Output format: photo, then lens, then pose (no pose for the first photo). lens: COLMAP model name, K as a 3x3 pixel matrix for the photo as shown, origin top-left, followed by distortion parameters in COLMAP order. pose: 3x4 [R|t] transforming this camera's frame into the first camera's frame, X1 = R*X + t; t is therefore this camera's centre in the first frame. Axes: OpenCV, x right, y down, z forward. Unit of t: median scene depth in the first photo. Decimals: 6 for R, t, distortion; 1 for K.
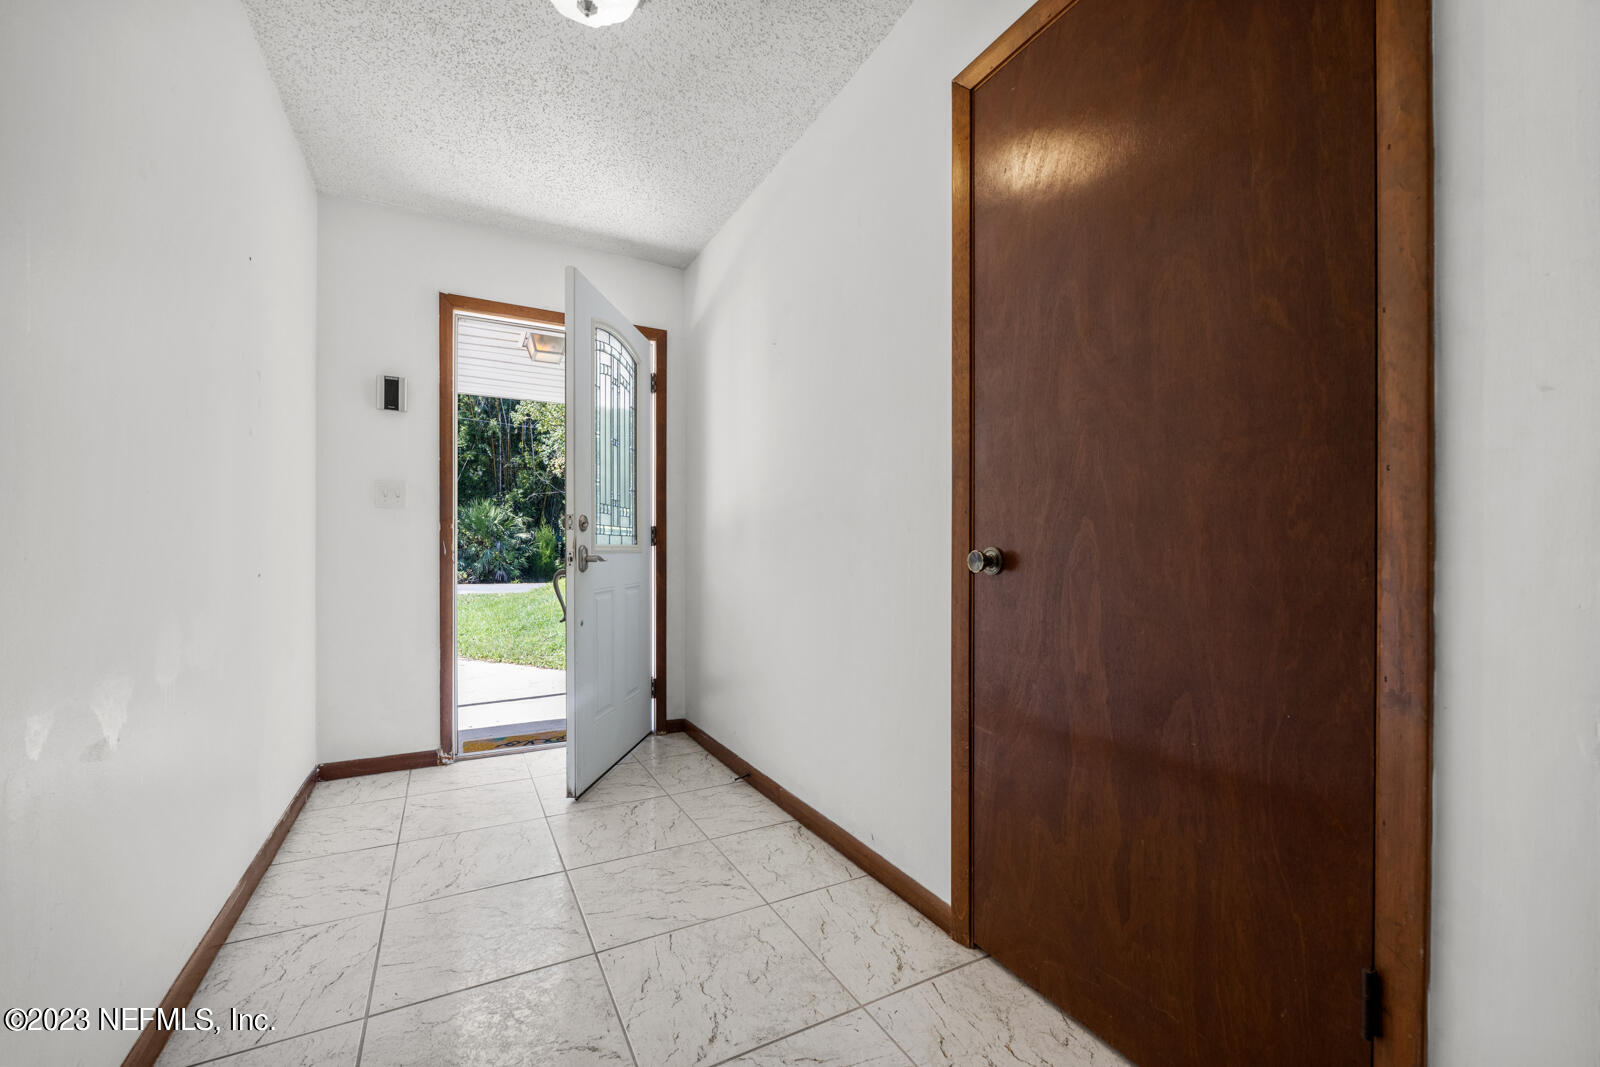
lens RADIAL K [[645.4, 0, 793.4], [0, 645.4, 549.4], [0, 0, 1]] dist [-0.008024, 0.001005]
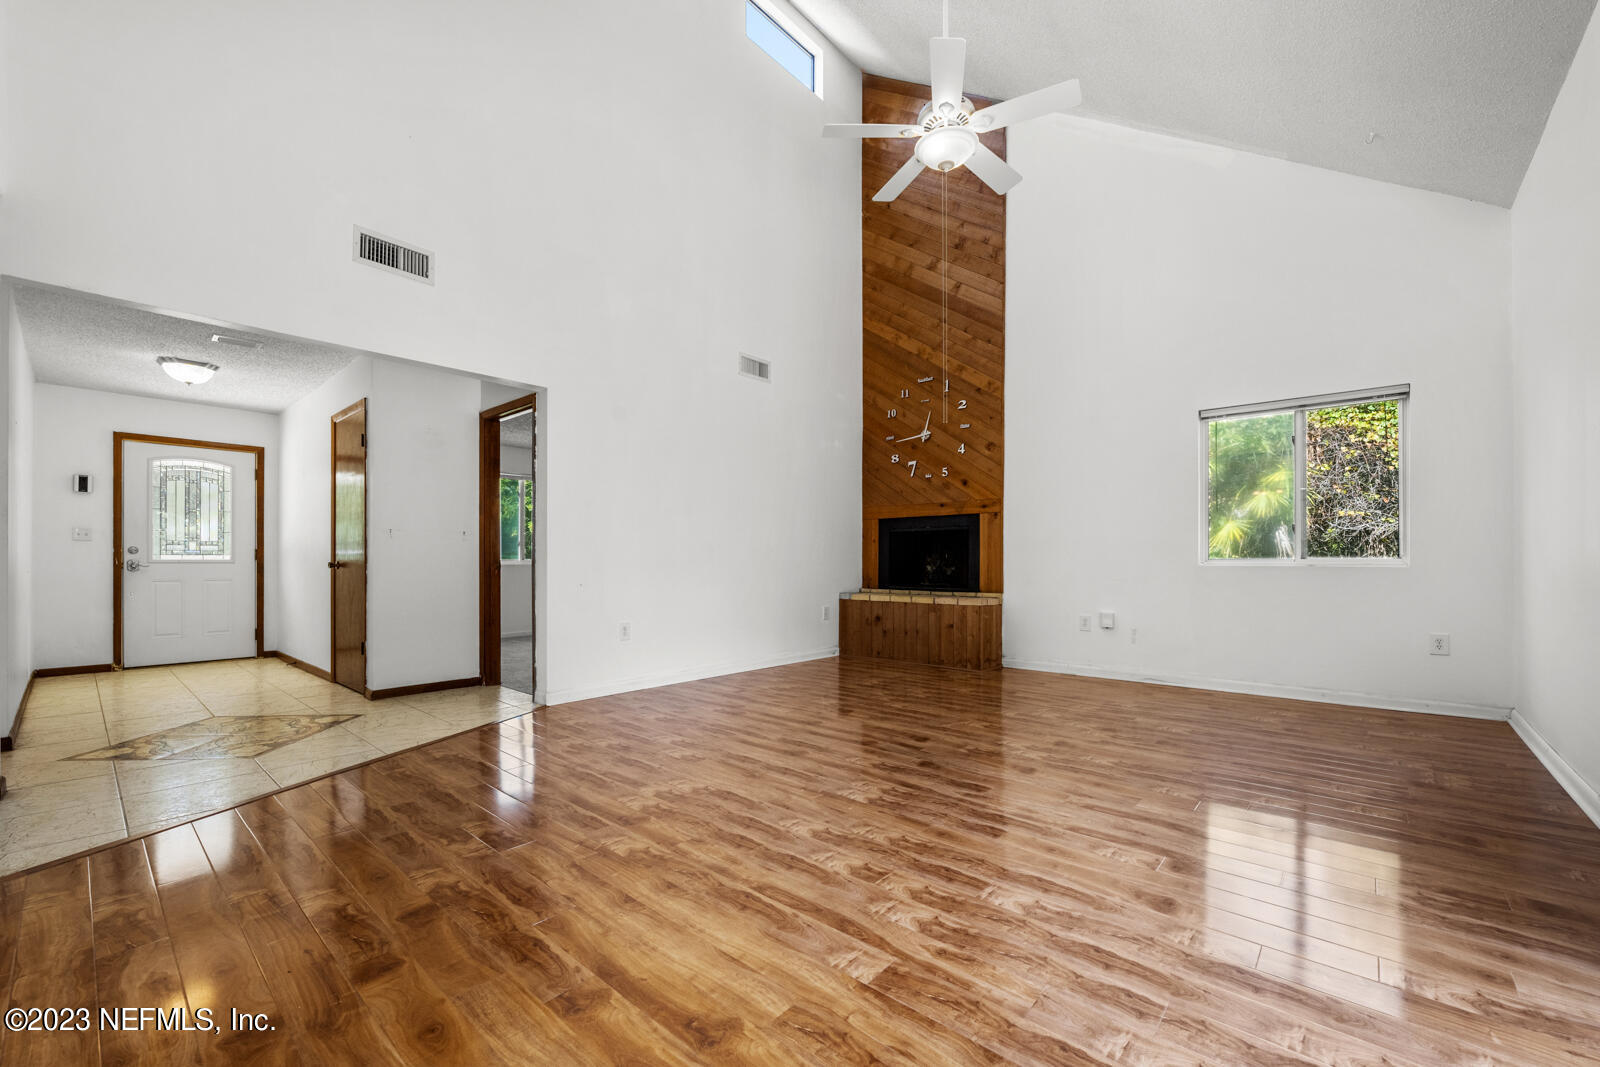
lens RADIAL K [[645.4, 0, 798.4], [0, 645.4, 561.5], [0, 0, 1]] dist [-0.008024, 0.001005]
pose [[0.939964, -0.002051, 0.341268, 0.786585], [0.003849, 0.999982, -0.004592, 0.017809], [-0.341252, 0.005630, 0.939955, -1.627316]]
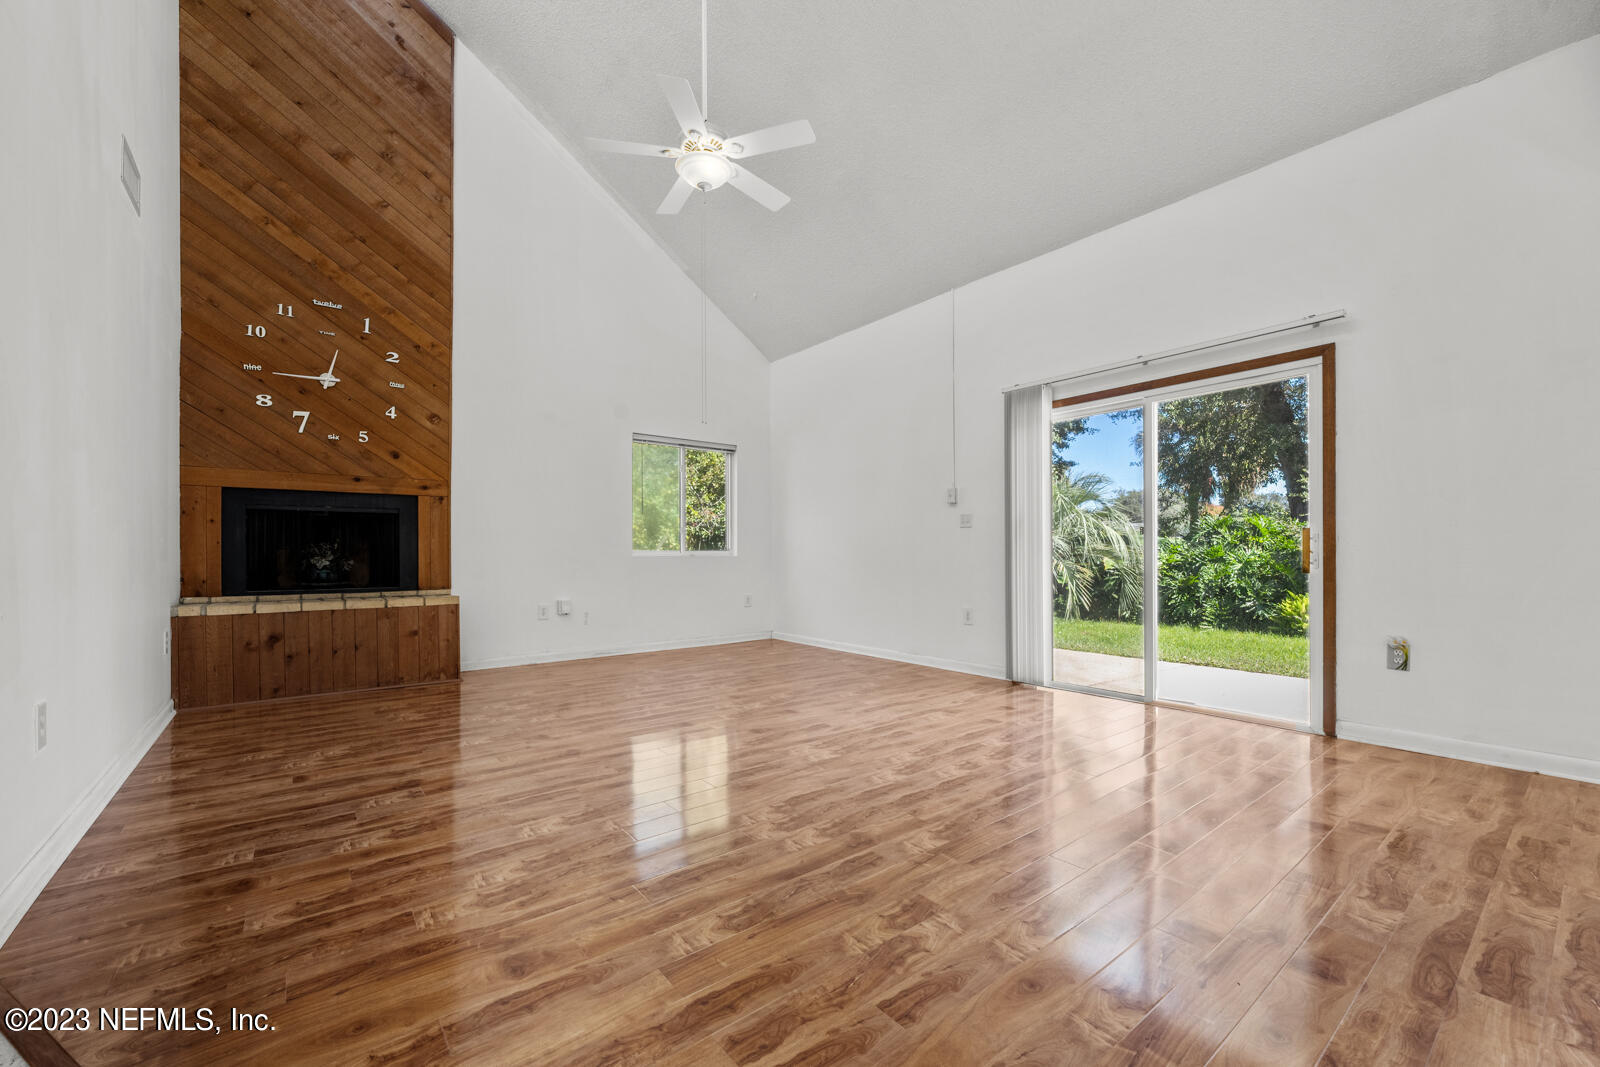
lens RADIAL K [[645.4, 0, 799.9], [0, 645.4, 556.6], [0, 0, 1]] dist [-0.008024, 0.001005]
pose [[-0.167909, -0.007708, 0.985772, 0.130083], [0.006915, 0.999936, 0.008996, 0.011861], [-0.985778, 0.008327, -0.167845, -0.549578]]
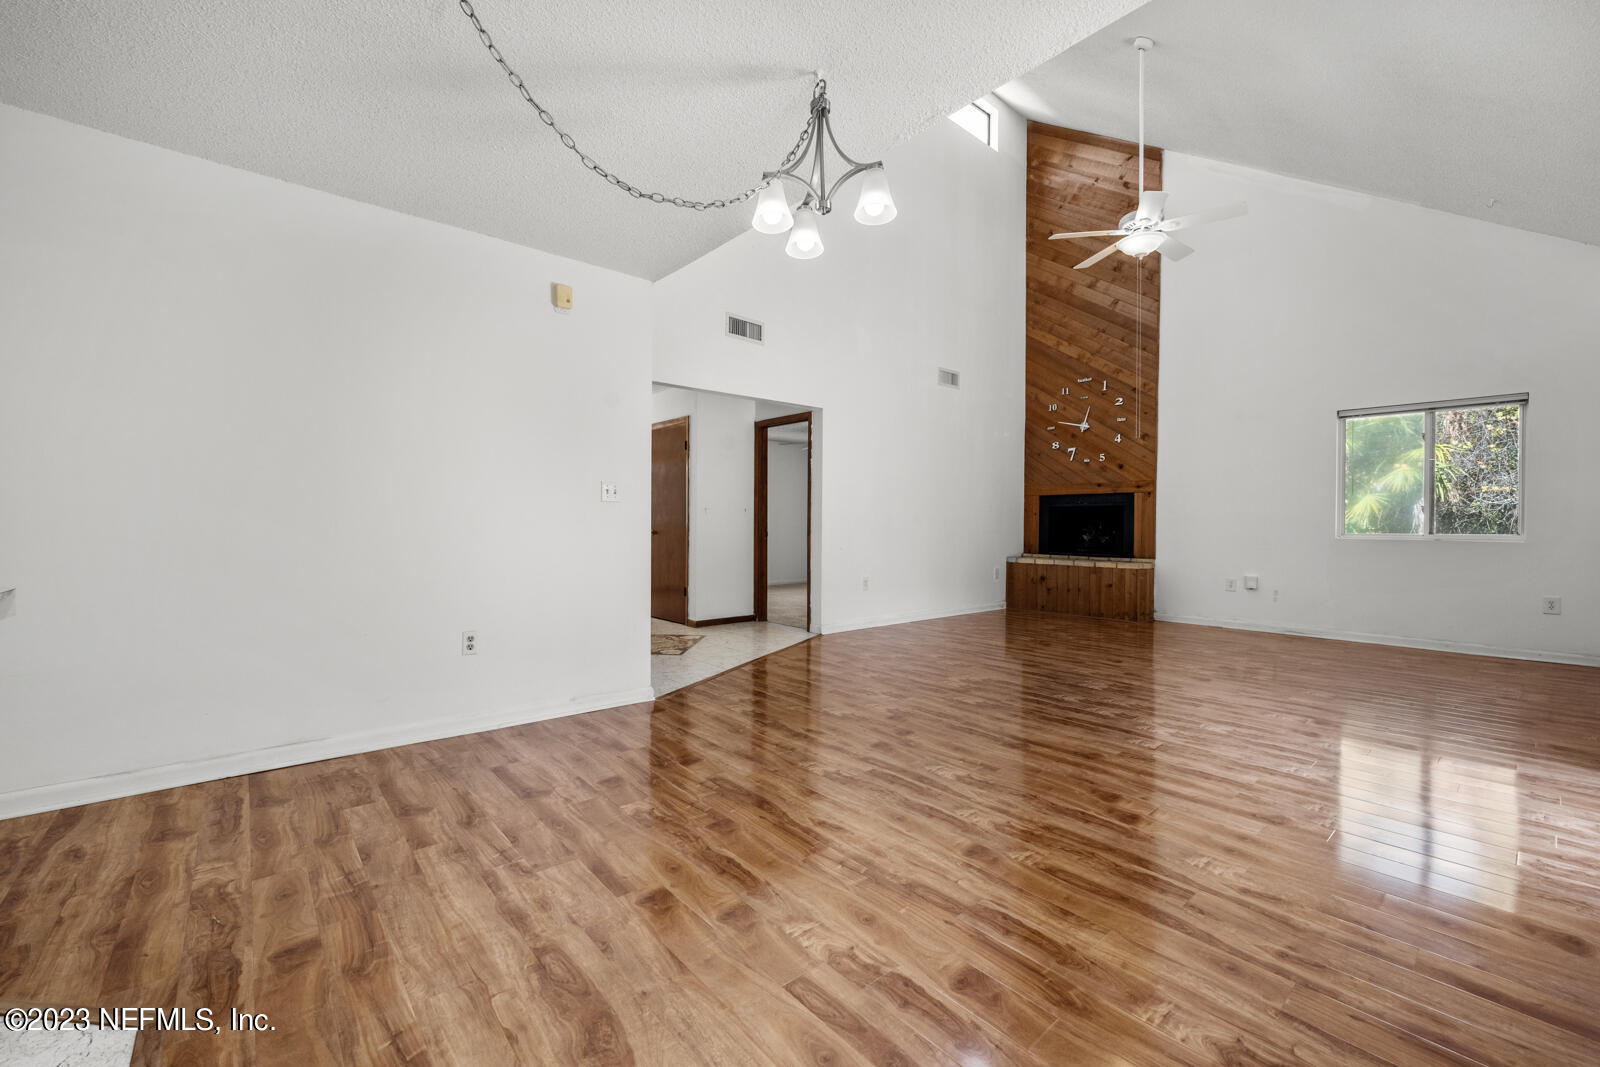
lens RADIAL K [[645.4, 0, 786.6], [0, 645.4, 530.9], [0, 0, 1]] dist [-0.008024, 0.001005]
pose [[0.980430, 0.001208, 0.196863, 0.202408], [-0.002707, 0.999969, 0.007349, -0.010868], [-0.196848, -0.007739, 0.980403, -2.083099]]
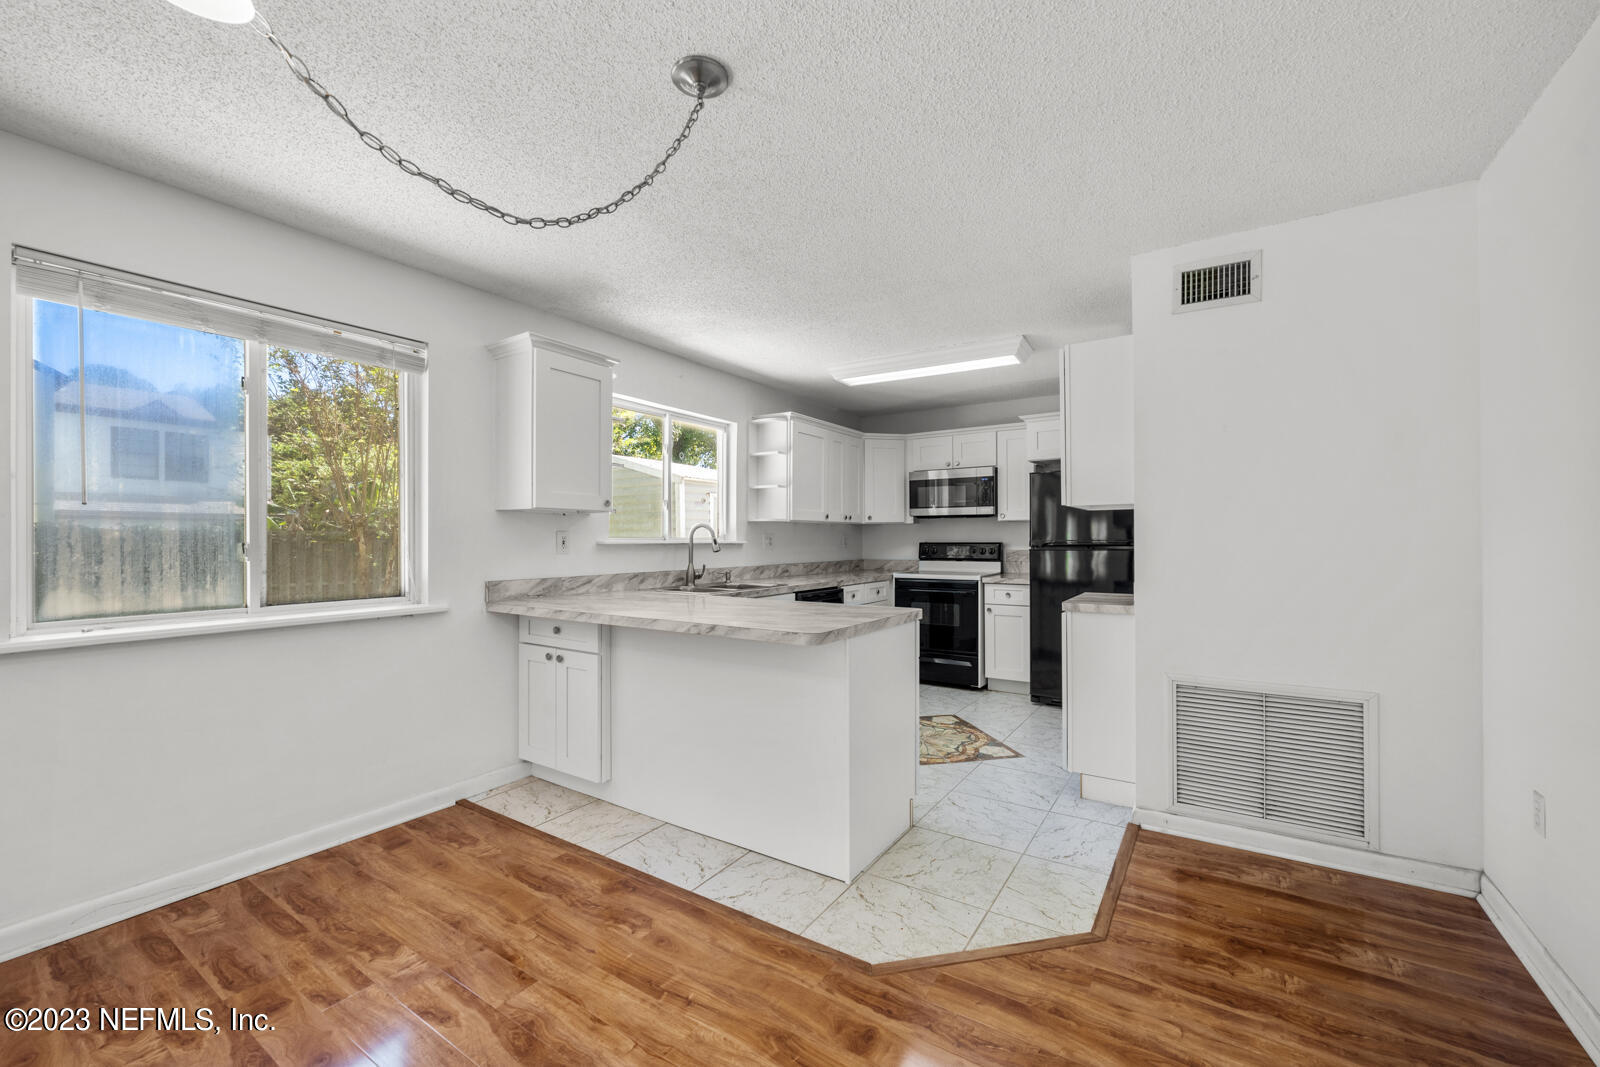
lens RADIAL K [[645.4, 0, 797.9], [0, 645.4, 530.6], [0, 0, 1]] dist [-0.008024, 0.001005]
pose [[-0.879655, -0.007514, -0.475553, 0.221565], [-0.001868, 0.999922, -0.012344, -0.083422], [0.475609, -0.009970, -0.879600, -0.983309]]
